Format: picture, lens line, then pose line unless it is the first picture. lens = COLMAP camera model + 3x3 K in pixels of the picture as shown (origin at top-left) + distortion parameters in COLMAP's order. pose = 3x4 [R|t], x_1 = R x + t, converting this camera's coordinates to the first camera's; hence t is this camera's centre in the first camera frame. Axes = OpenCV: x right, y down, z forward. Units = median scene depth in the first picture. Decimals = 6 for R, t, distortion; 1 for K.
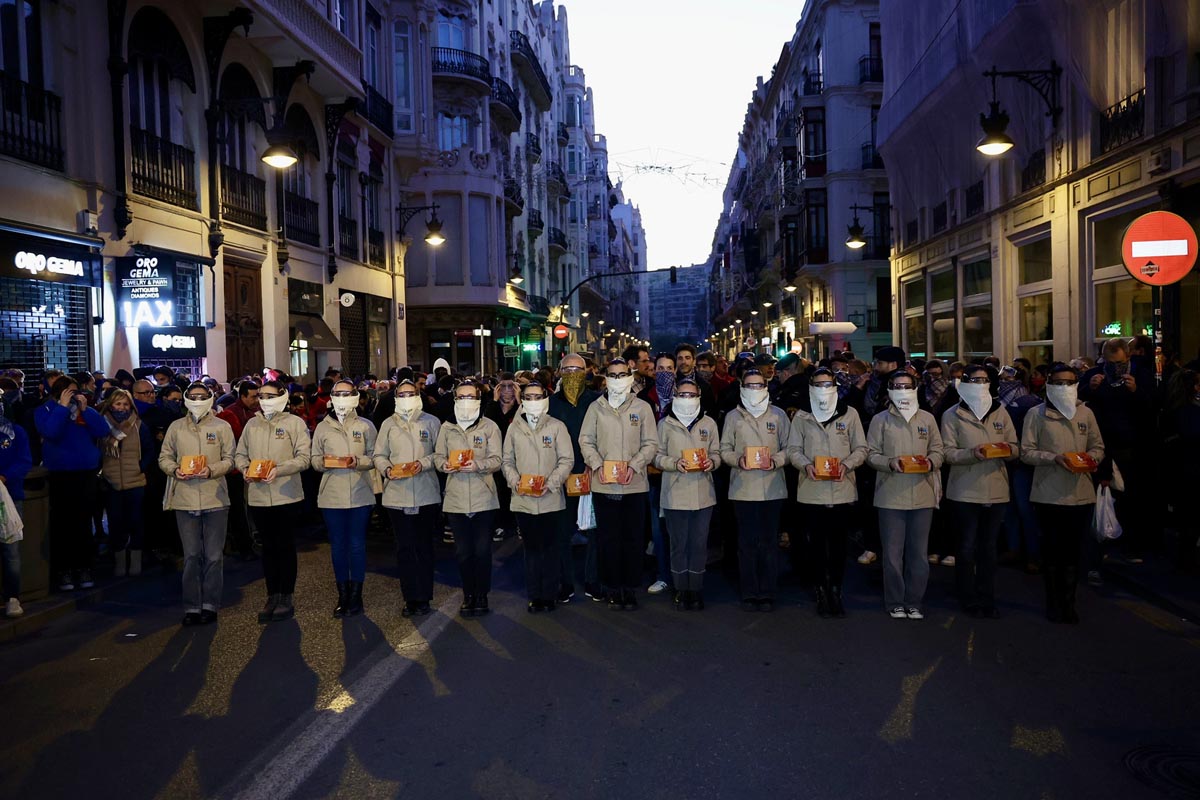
lens RADIAL K [[943.4, 0, 605.1], [0, 943.4, 390.4], [0, 0, 1]] dist [-0.051314, 0.041489]
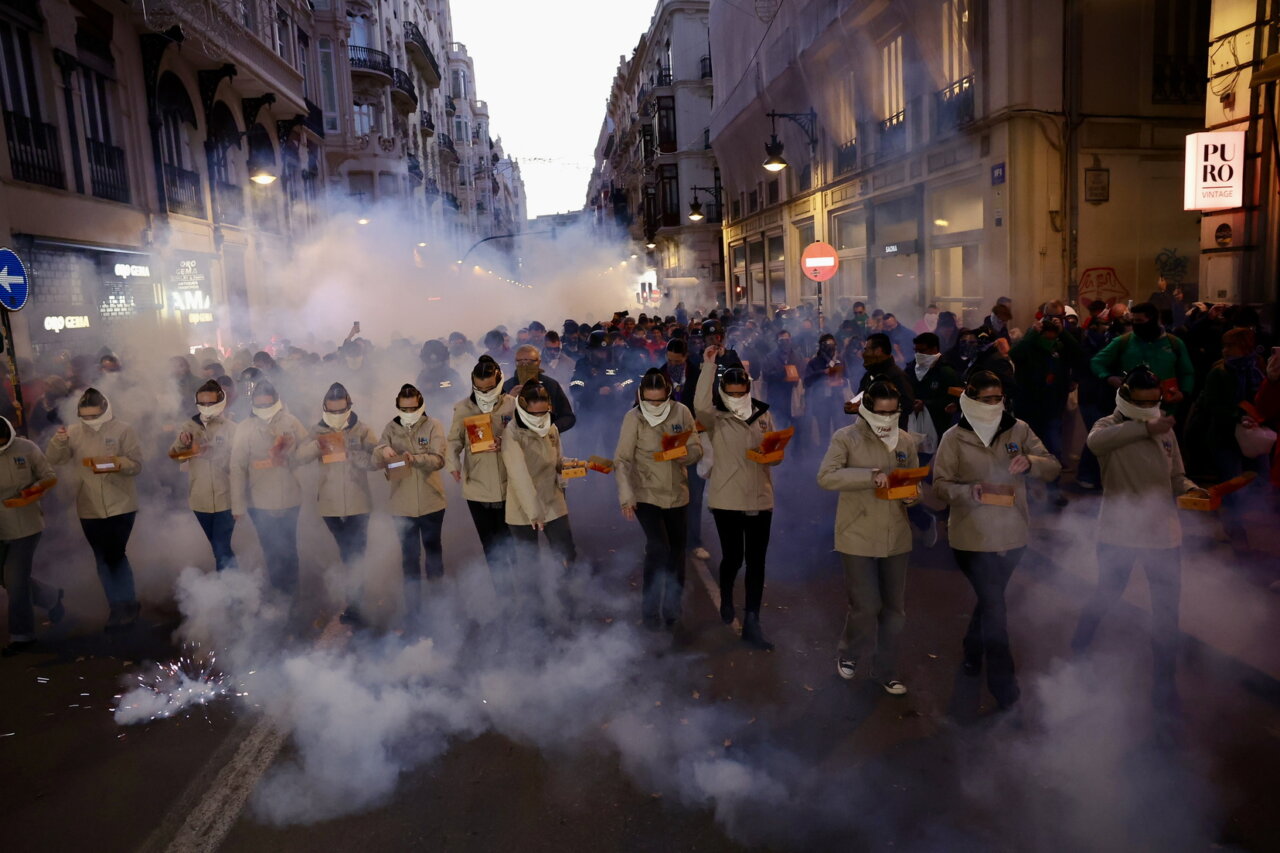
lens RADIAL K [[876.4, 0, 642.4], [0, 876.4, 424.2], [0, 0, 1]] dist [-0.087716, 0.050339]
pose [[0.984965, -0.047977, 0.165960, -0.019653], [0.029518, 0.993274, 0.111958, -0.010211], [-0.170215, -0.105376, 0.979757, -0.207492]]
